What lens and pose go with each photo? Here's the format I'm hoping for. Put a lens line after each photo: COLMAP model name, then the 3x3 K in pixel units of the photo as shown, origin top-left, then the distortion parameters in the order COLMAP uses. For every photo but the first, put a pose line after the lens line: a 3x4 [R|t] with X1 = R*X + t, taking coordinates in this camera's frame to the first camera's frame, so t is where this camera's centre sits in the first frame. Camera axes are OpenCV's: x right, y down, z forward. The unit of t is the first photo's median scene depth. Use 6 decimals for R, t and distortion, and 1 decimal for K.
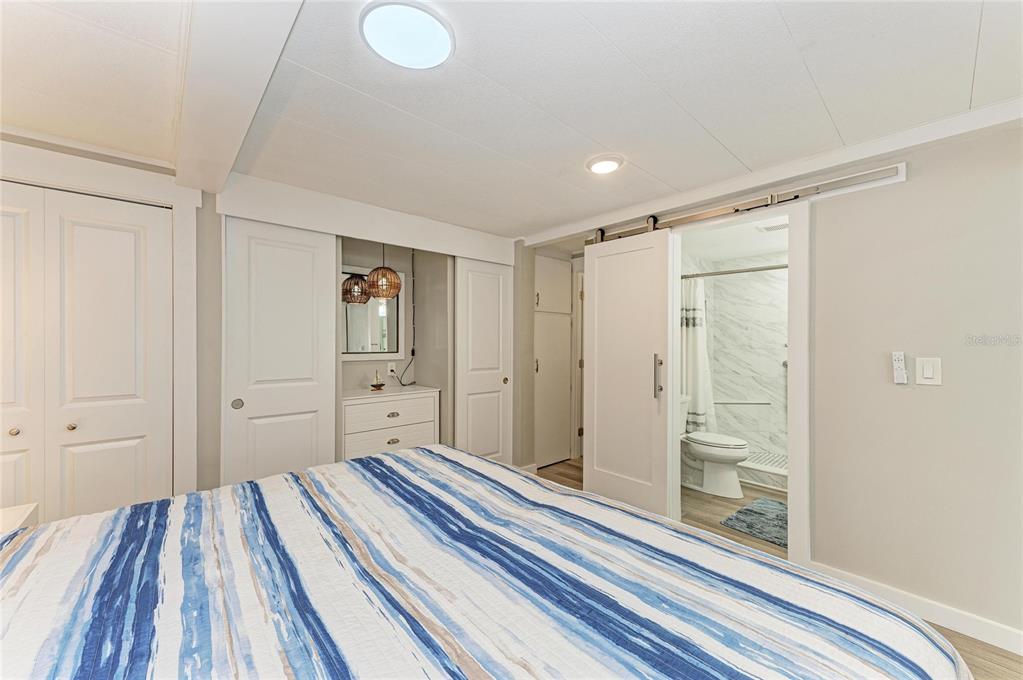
lens RADIAL K [[399.5, 0, 511.8], [0, 399.5, 349.5], [0, 0, 1]] dist [0.012263, -0.001453]
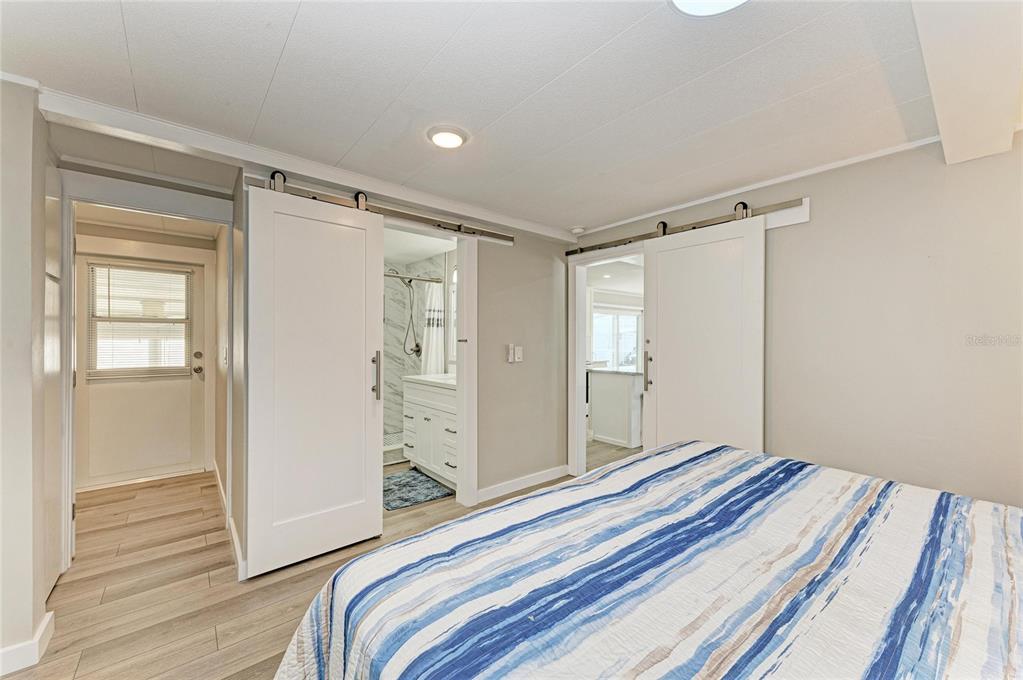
lens RADIAL K [[399.5, 0, 511.1], [0, 399.5, 329.1], [0, 0, 1]] dist [0.012263, -0.001453]
pose [[0.018903, 0.017299, 0.999672, -1.162859], [0.011258, 0.999783, -0.017513, -0.030773], [-0.999758, 0.011585, 0.018704, 1.469828]]
